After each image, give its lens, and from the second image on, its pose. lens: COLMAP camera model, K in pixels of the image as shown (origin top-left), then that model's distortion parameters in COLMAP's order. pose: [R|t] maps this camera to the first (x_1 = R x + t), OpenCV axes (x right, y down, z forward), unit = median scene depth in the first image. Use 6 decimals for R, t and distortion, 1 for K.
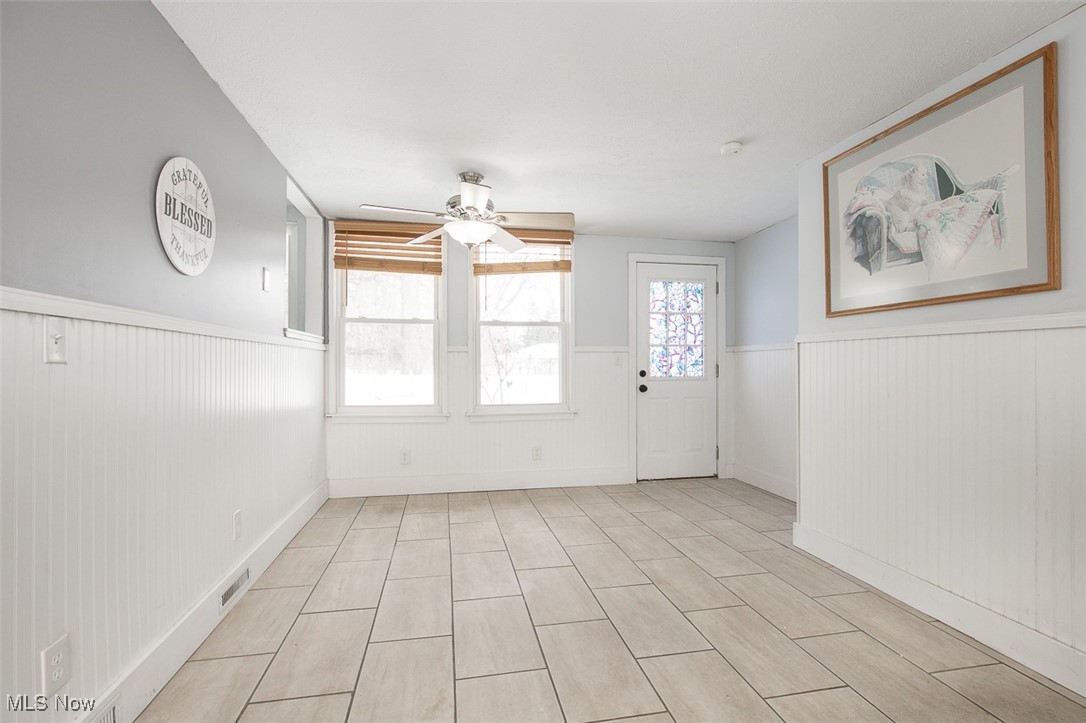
lens RADIAL K [[501.5, 0, 547.4], [0, 501.5, 357.8], [0, 0, 1]] dist [-0.017382, 0.003011]
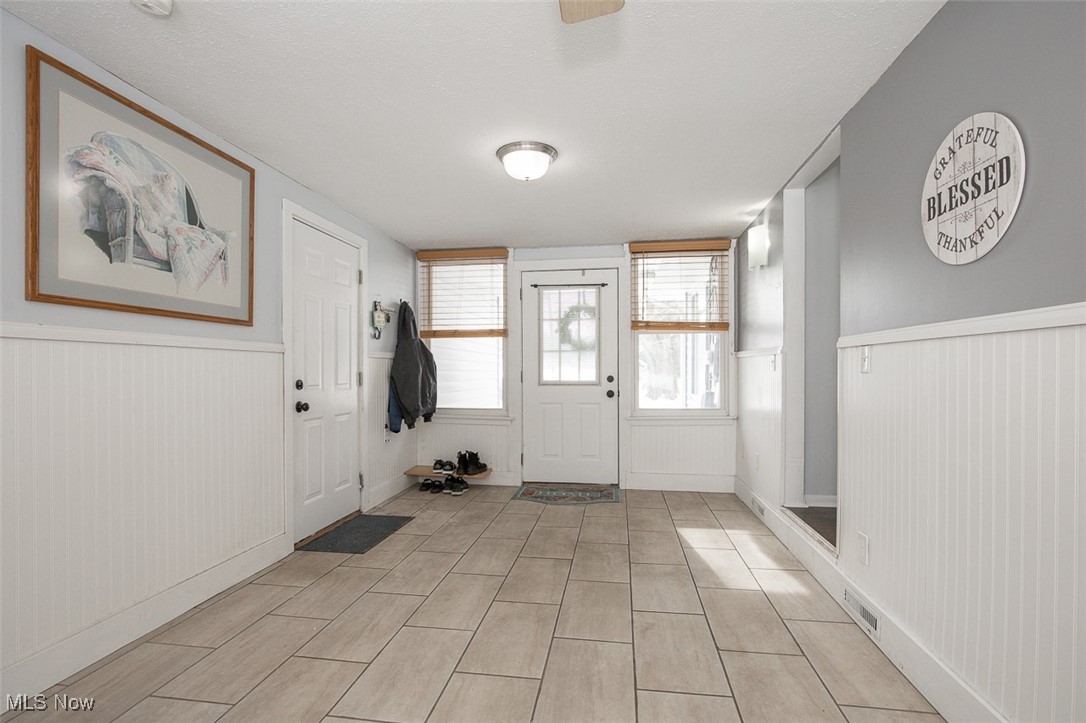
lens RADIAL K [[501.5, 0, 547.2], [0, 501.5, 372.0], [0, 0, 1]] dist [-0.017382, 0.003011]
pose [[-0.940702, 0.000629, 0.339234, -0.302053], [-0.002659, 0.999954, -0.009225, 0.014893], [-0.339224, -0.009580, -0.940657, 1.668009]]
